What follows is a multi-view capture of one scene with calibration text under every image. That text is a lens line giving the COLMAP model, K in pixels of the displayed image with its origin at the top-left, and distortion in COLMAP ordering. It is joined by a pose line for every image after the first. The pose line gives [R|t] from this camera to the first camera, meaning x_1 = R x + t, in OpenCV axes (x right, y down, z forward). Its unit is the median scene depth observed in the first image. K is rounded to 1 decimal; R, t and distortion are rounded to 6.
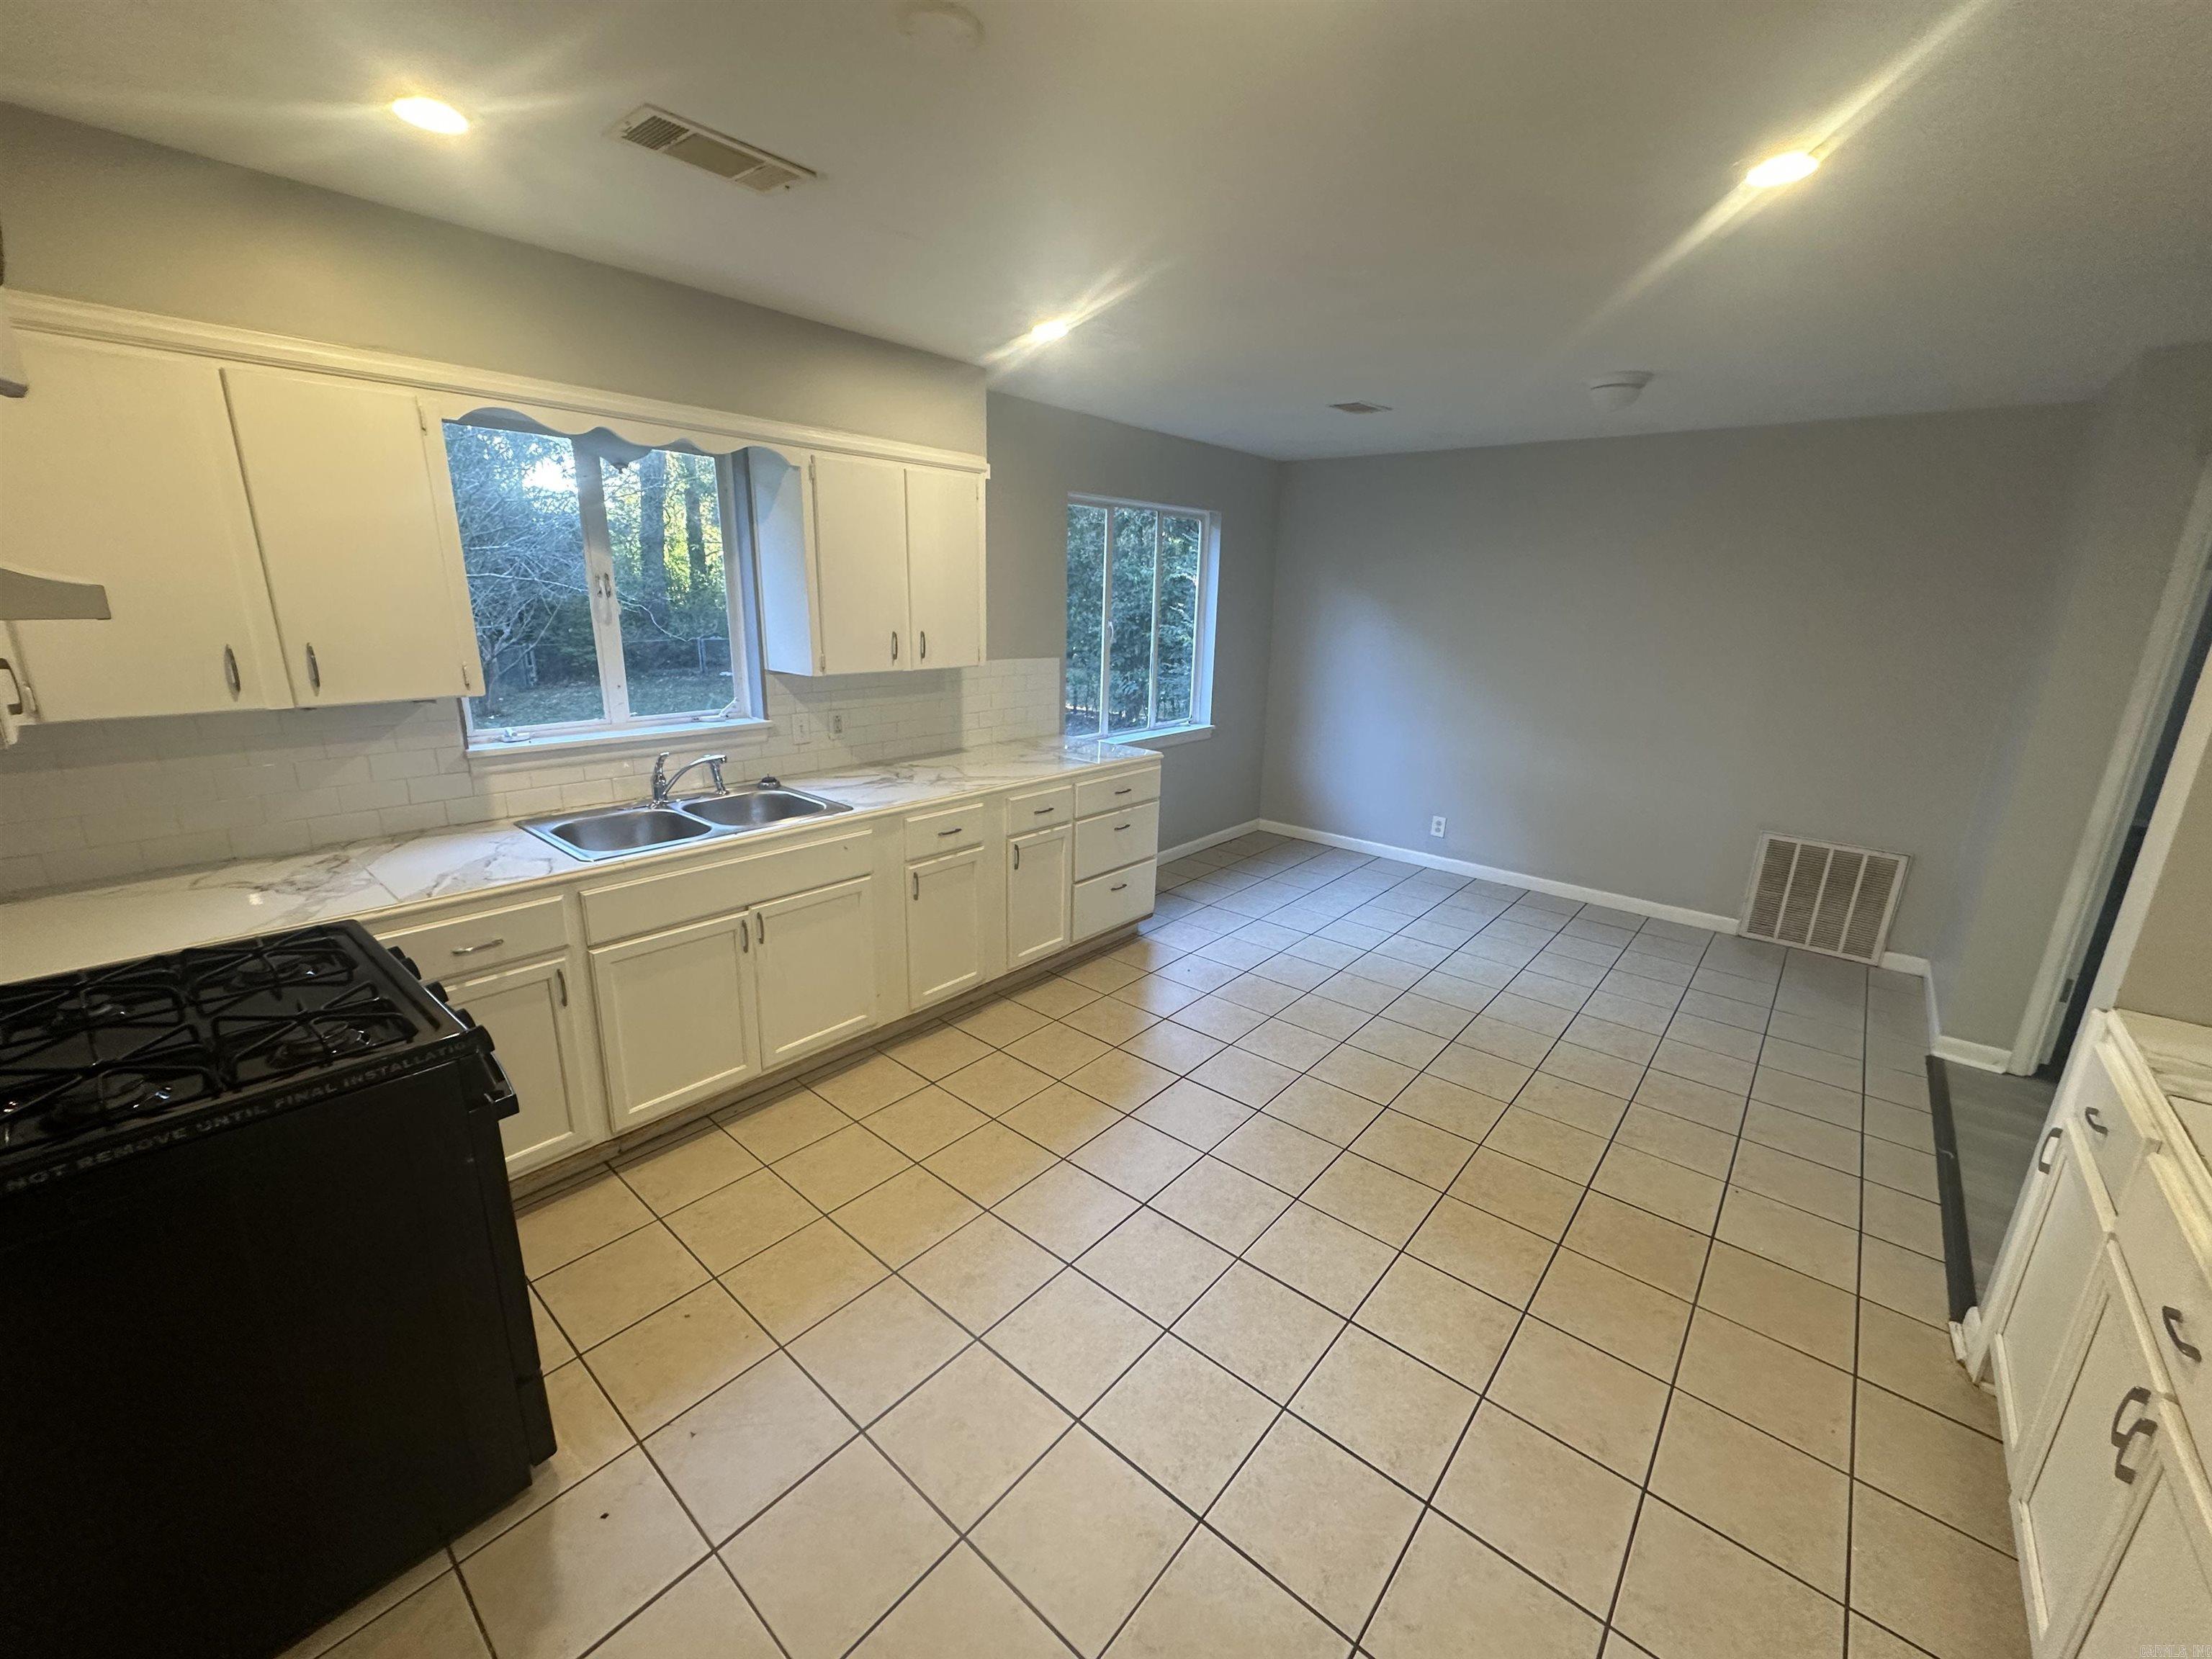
lens RADIAL K [[883.3, 0, 1106.0], [0, 883.3, 829.5], [0, 0, 1]] dist [-0.003946, 0.000362]
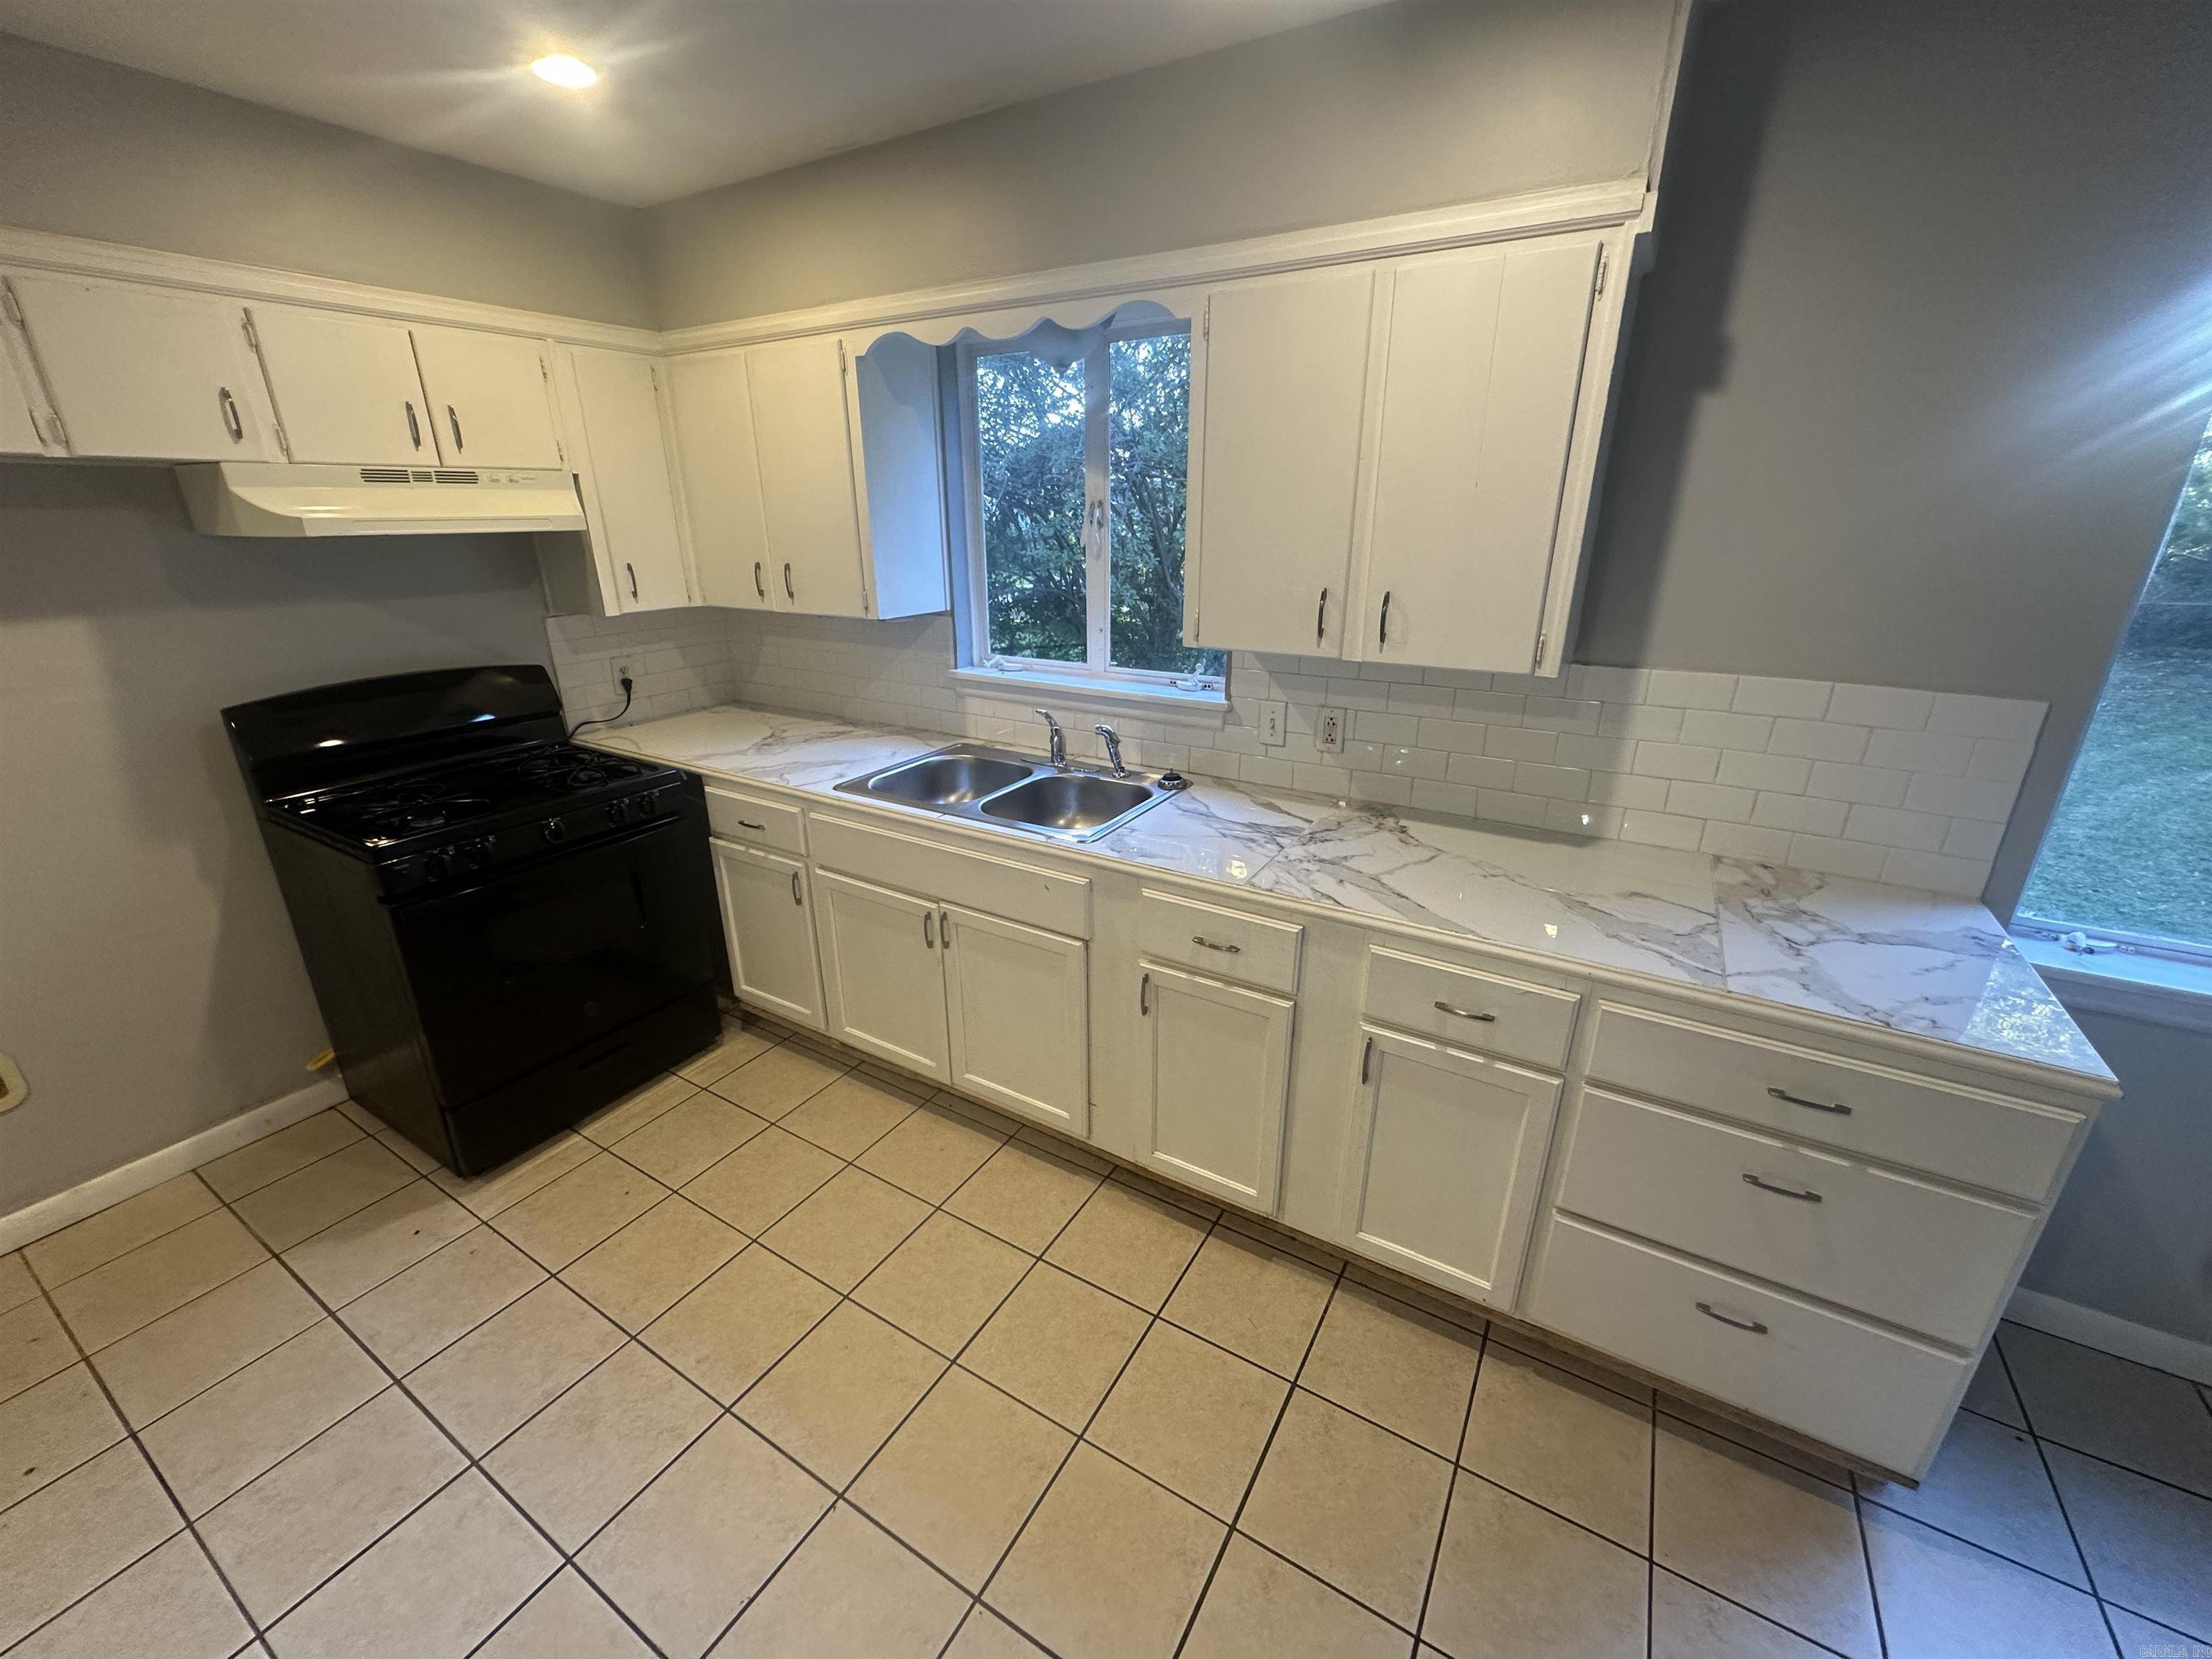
lens RADIAL K [[872.0, 0, 1106.0], [0, 872.0, 829.5], [0, 0, 1]] dist [-0.007824, 0.000375]
pose [[0.164083, 0.314894, -0.934836, 0.343256], [-0.254698, 0.929071, 0.268248, -0.217437], [0.952998, 0.194086, 0.232648, 0.855874]]
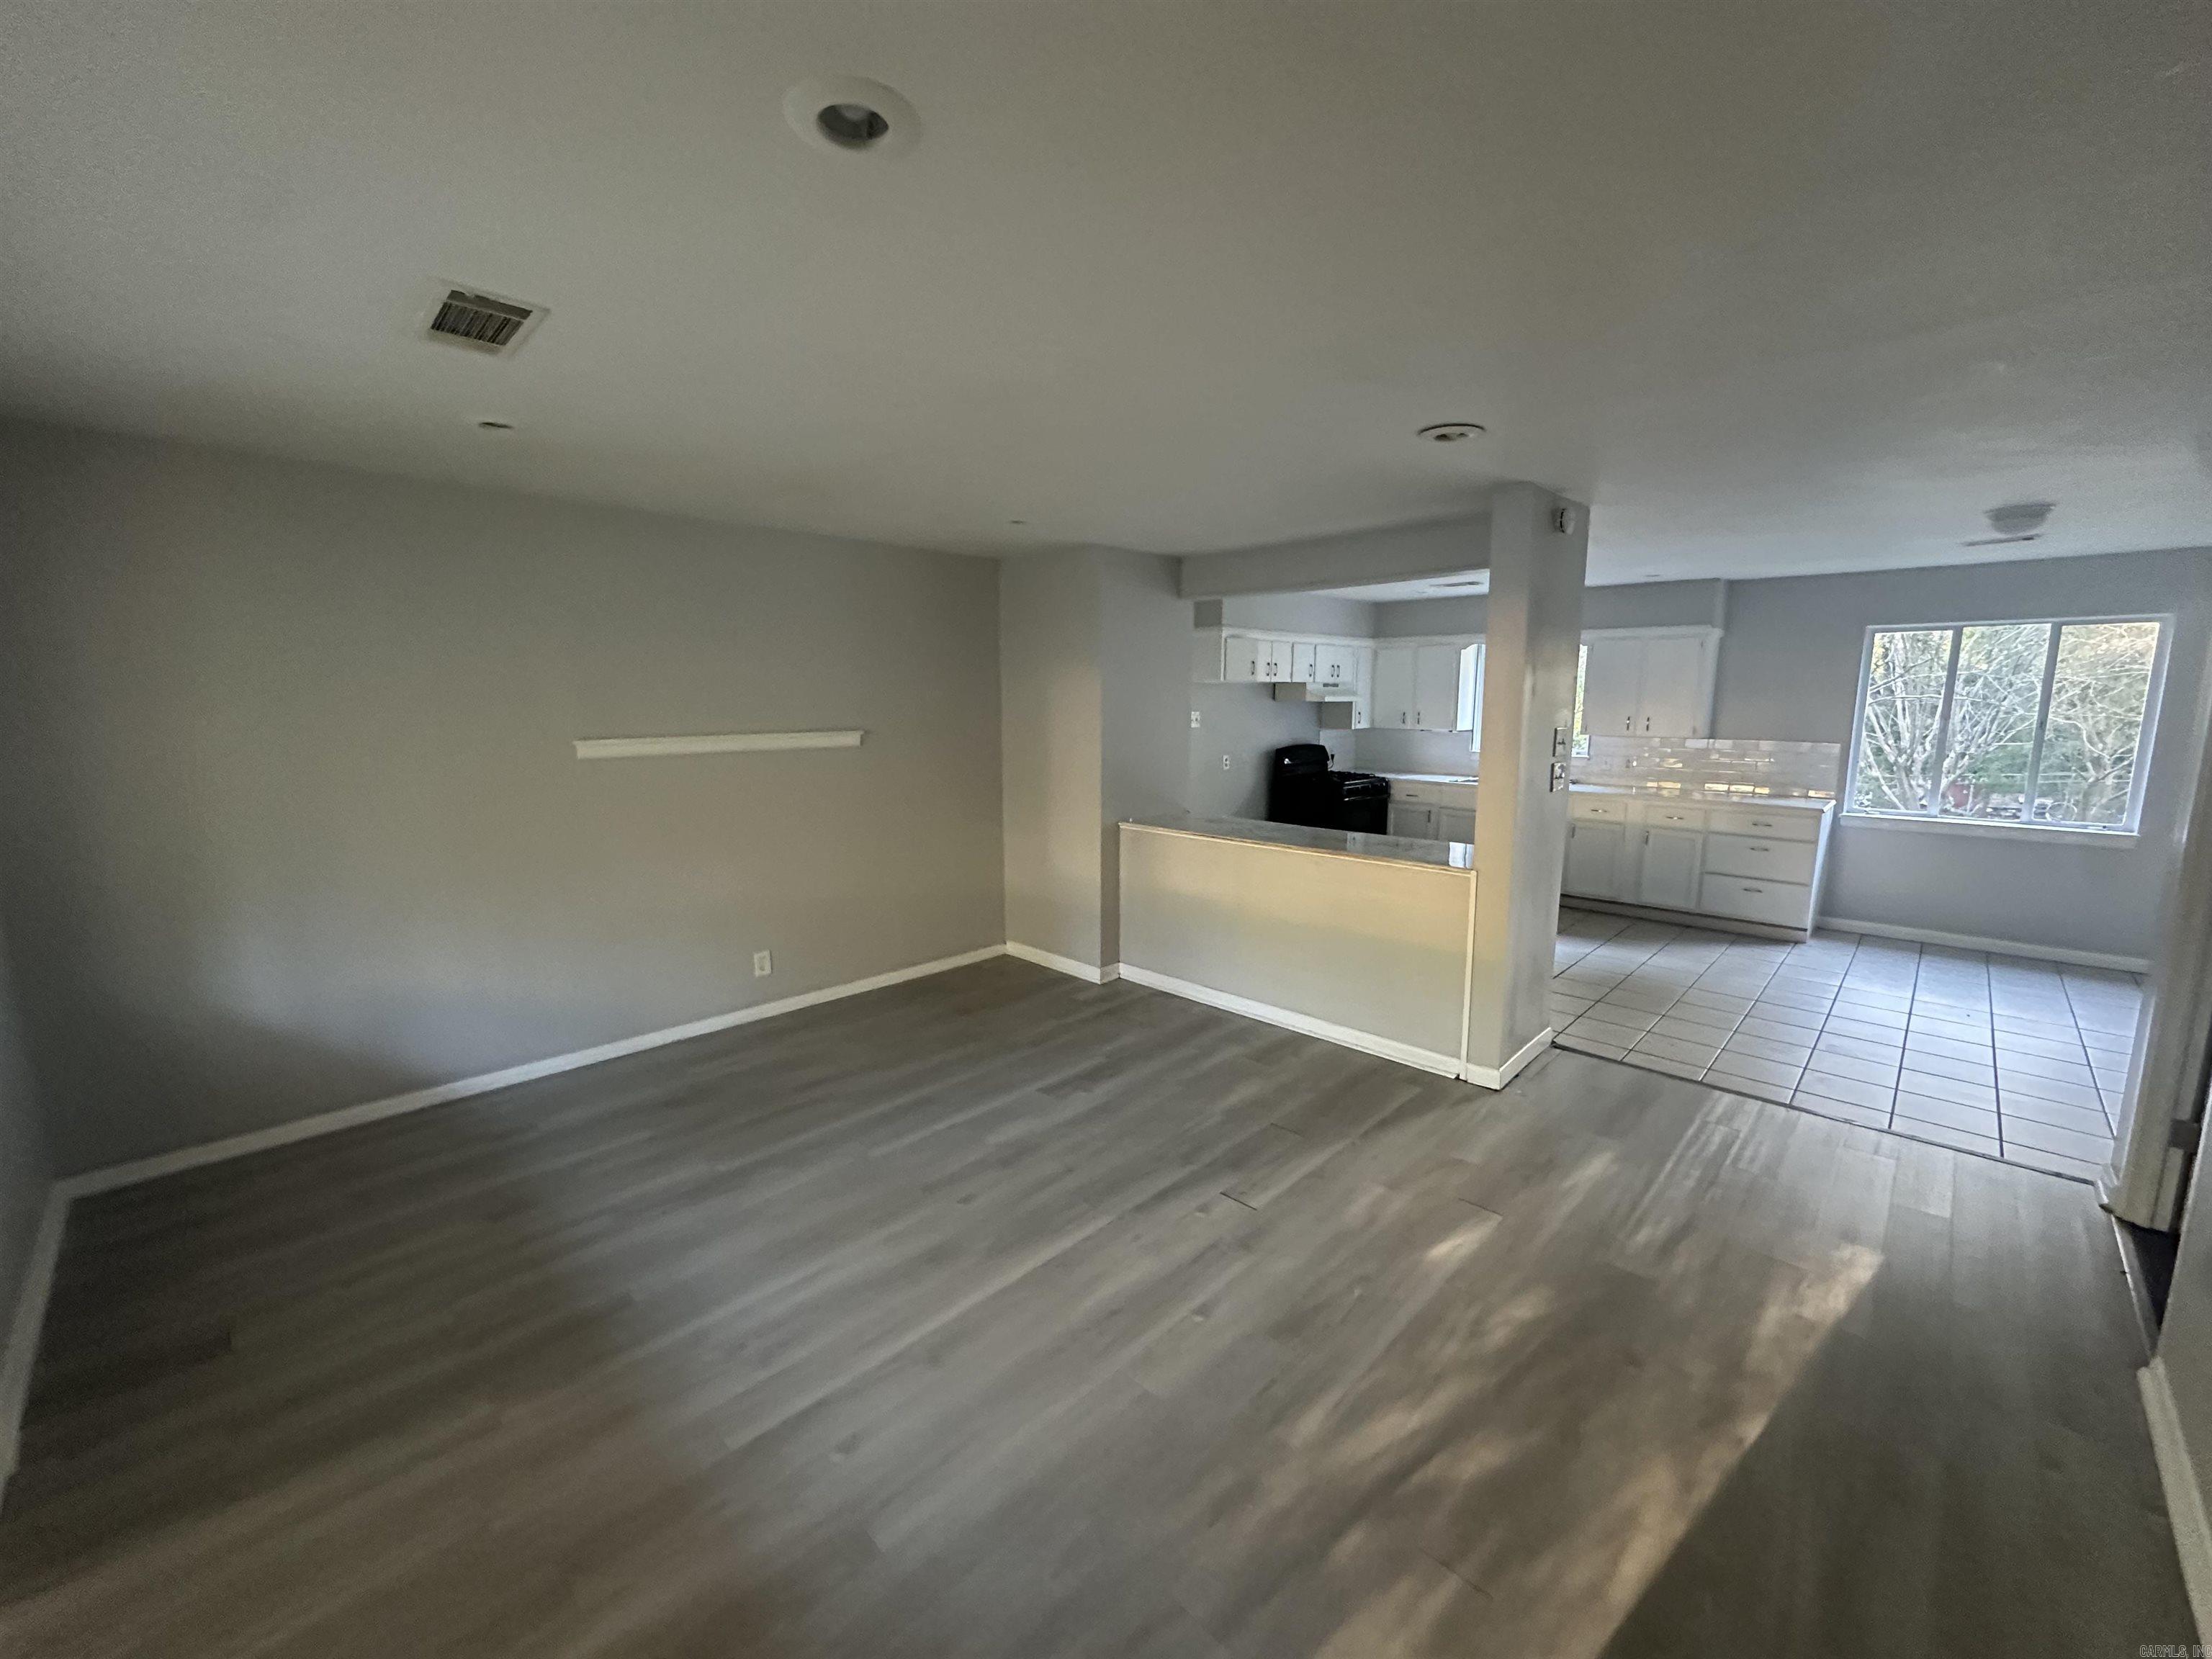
lens RADIAL K [[883.3, 0, 1106.0], [0, 883.3, 829.5], [0, 0, 1]] dist [-0.003946, 0.000362]
pose [[-0.063775, 0.126533, -0.989910, 2.113429], [-0.264917, 0.954195, 0.139035, 0.068384], [0.962160, 0.271111, -0.027333, -0.043009]]
